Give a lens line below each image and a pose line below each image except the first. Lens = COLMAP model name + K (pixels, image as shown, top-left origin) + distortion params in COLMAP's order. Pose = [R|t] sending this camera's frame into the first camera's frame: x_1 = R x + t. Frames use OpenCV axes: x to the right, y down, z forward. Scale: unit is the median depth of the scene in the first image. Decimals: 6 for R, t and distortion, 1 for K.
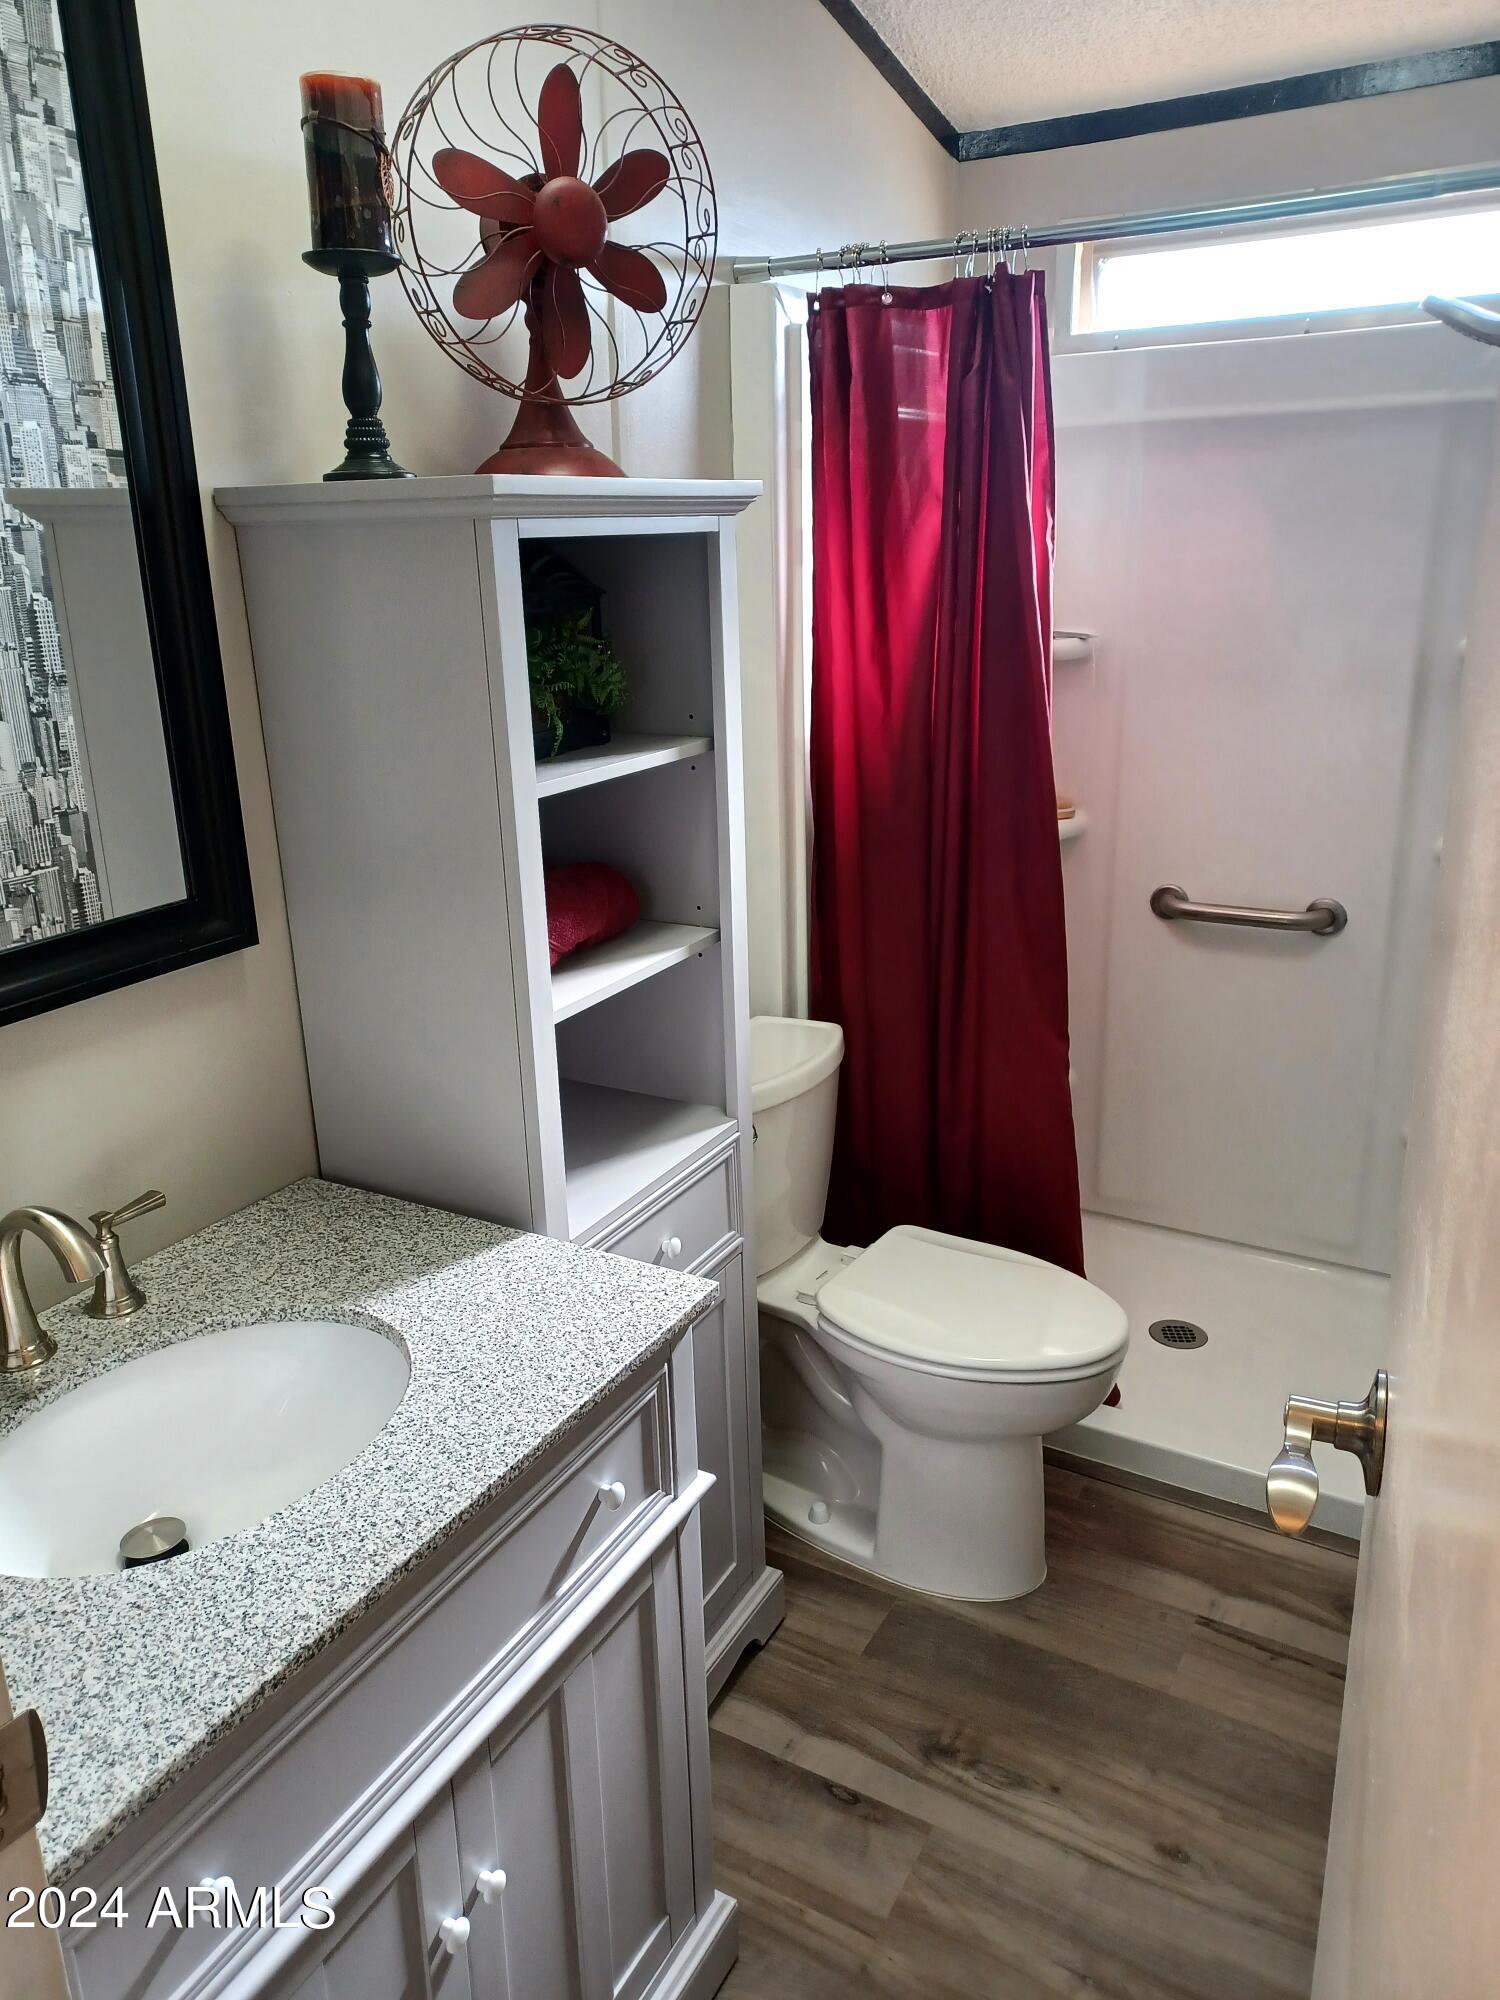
lens RADIAL K [[1433.5, 0, 750.0], [0, 1433.5, 1000.0], [0, 0, 1]] dist [-0.000502, -0.000531]
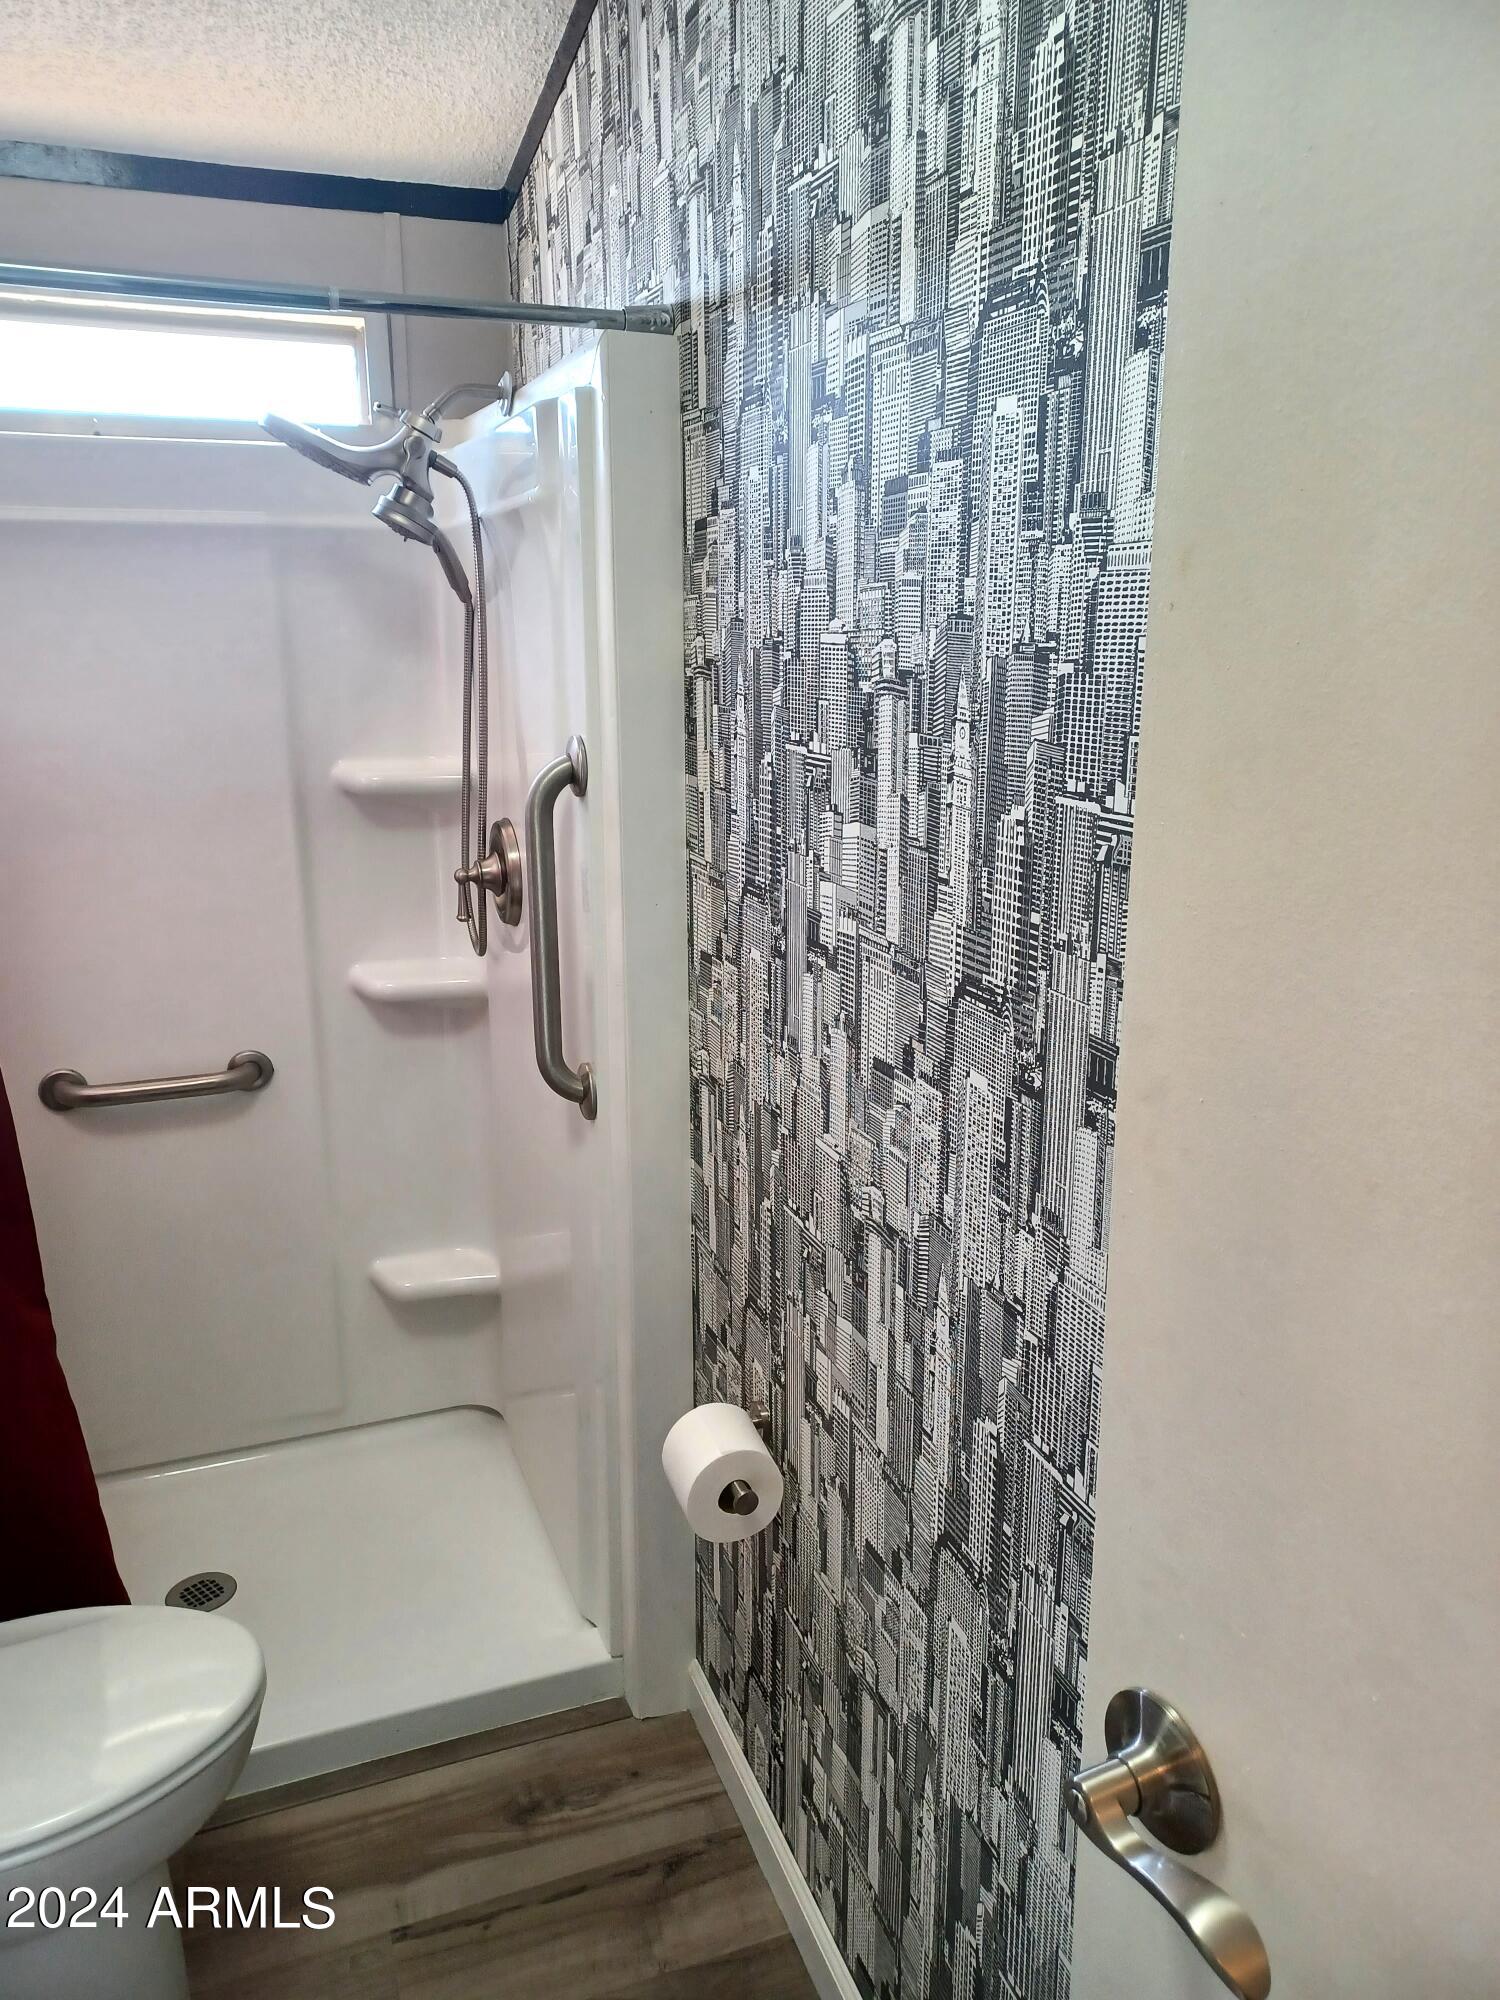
lens RADIAL K [[1449.3, 0, 750.0], [0, 1449.3, 1000.0], [0, 0, 1]] dist [0.058104, 0.002078]
pose [[0.655125, -0.172437, 0.735579, -0.074680], [0.228064, 0.973324, 0.025051, -0.057618], [-0.720277, 0.151347, 0.676975, 0.145775]]
